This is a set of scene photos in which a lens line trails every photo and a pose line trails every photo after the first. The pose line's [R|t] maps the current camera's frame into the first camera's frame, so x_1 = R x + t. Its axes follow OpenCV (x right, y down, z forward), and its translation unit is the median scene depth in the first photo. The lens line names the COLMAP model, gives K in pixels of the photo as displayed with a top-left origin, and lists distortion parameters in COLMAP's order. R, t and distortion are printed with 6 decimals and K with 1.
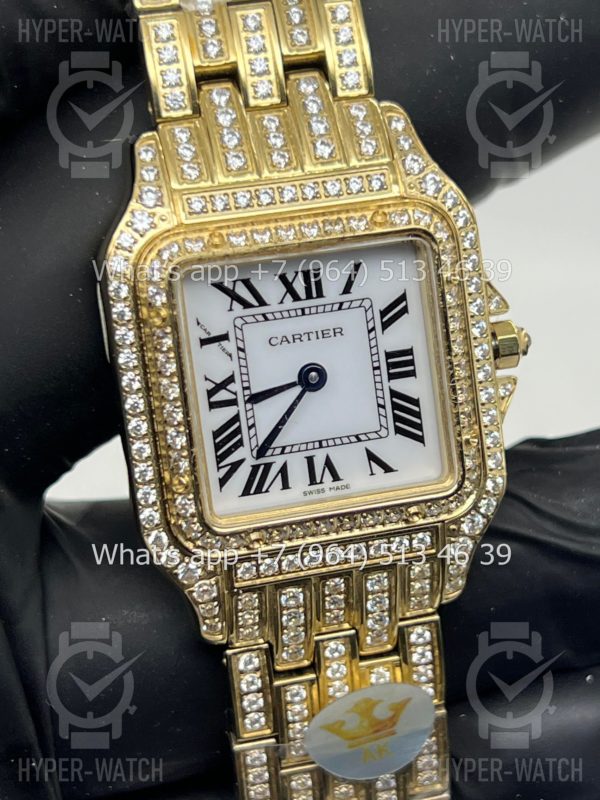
lens RADIAL K [[1773.5, 0, 292.7], [0, 1773.5, 405.8], [0, 0, 1]] dist [0.398261, 0.000000]
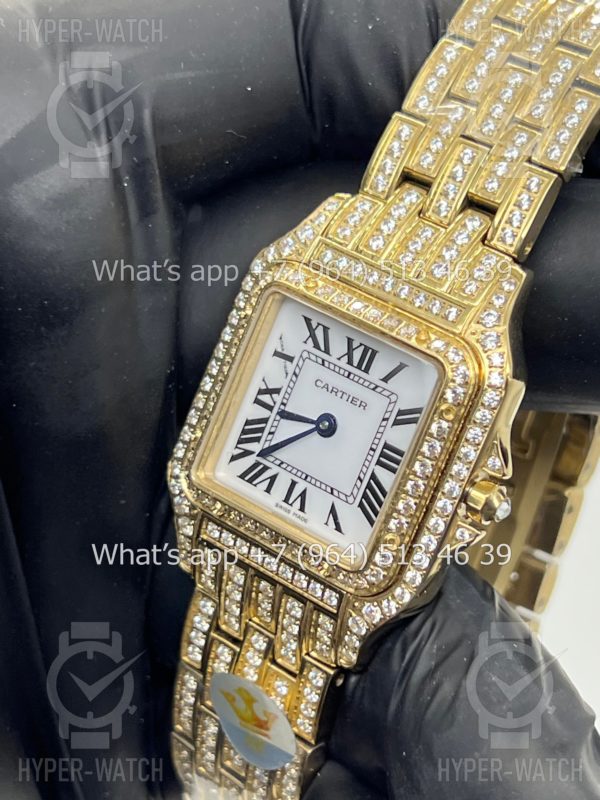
lens RADIAL K [[1773.5, 0, 316.1], [0, 1773.5, 414.0], [0, 0, 1]] dist [0.398261, 0.000000]
pose [[0.618689, 0.497784, -0.607812, 0.726242], [-0.532279, 0.834621, 0.141731, -0.187299], [0.577844, 0.235838, 0.781330, 0.058798]]
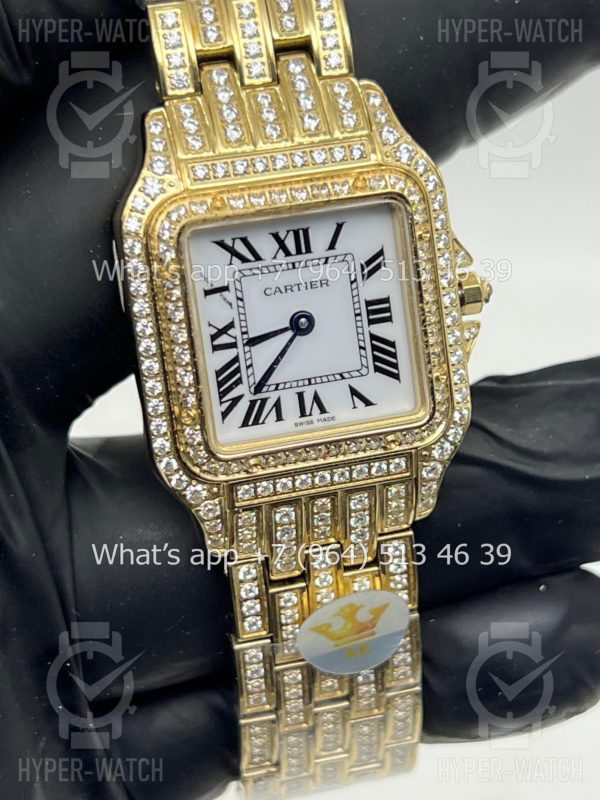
lens RADIAL K [[1773.5, 0, 293.4], [0, 1773.5, 395.1], [0, 0, 1]] dist [0.398261, 0.000000]
pose [[0.999740, -0.007580, 0.021524, -0.019485], [0.007190, 0.999809, 0.018153, 0.009540], [-0.021657, -0.017993, 0.999604, -0.143823]]
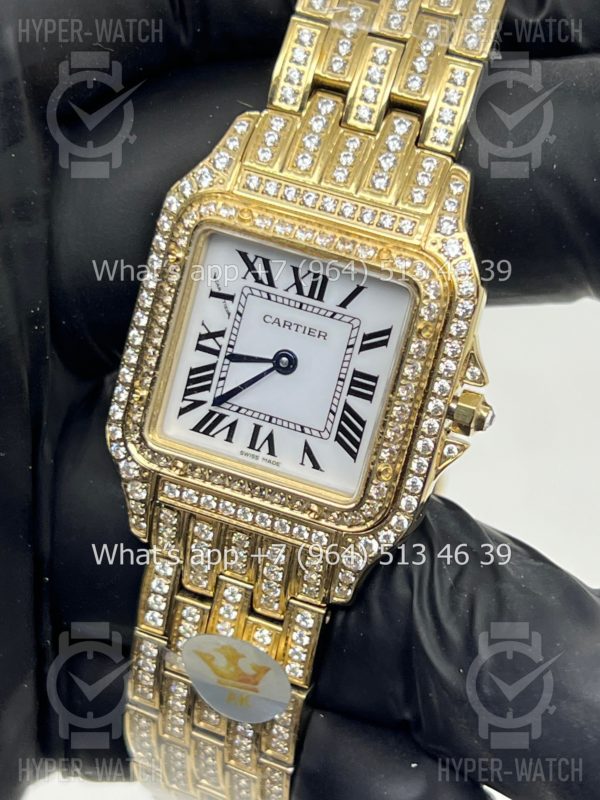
lens RADIAL K [[1773.5, 0, 300.6], [0, 1773.5, 403.3], [0, 0, 1]] dist [0.398261, 0.000000]
pose [[0.821346, 0.418081, -0.388070, 0.467314], [-0.415404, 0.904623, 0.095382, -0.103797], [0.390935, 0.082864, 0.916681, -0.032461]]
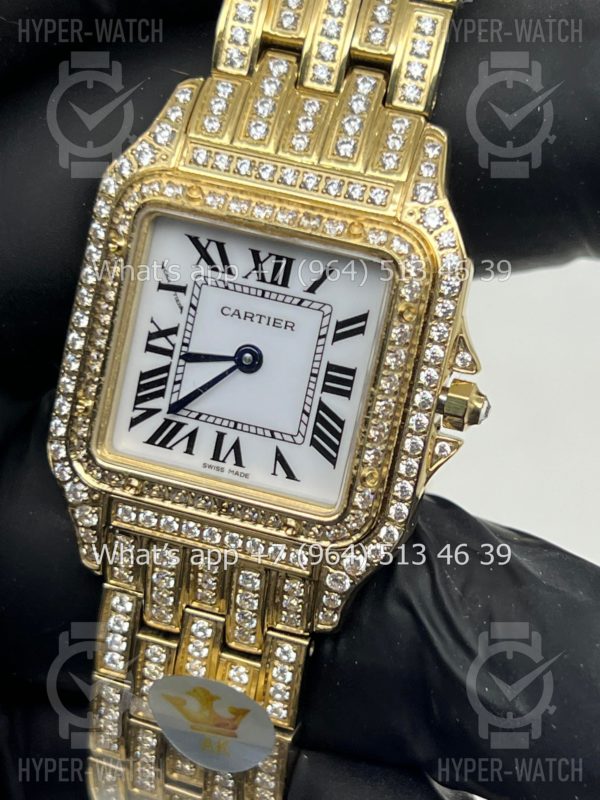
lens RADIAL K [[1773.5, 0, 292.9], [0, 1773.5, 394.2], [0, 0, 1]] dist [0.398261, 0.000000]
pose [[0.853547, 0.362836, -0.373909, 0.408786], [-0.366813, 0.928138, 0.063304, -0.069303], [0.370008, 0.083122, 0.925303, 0.090537]]
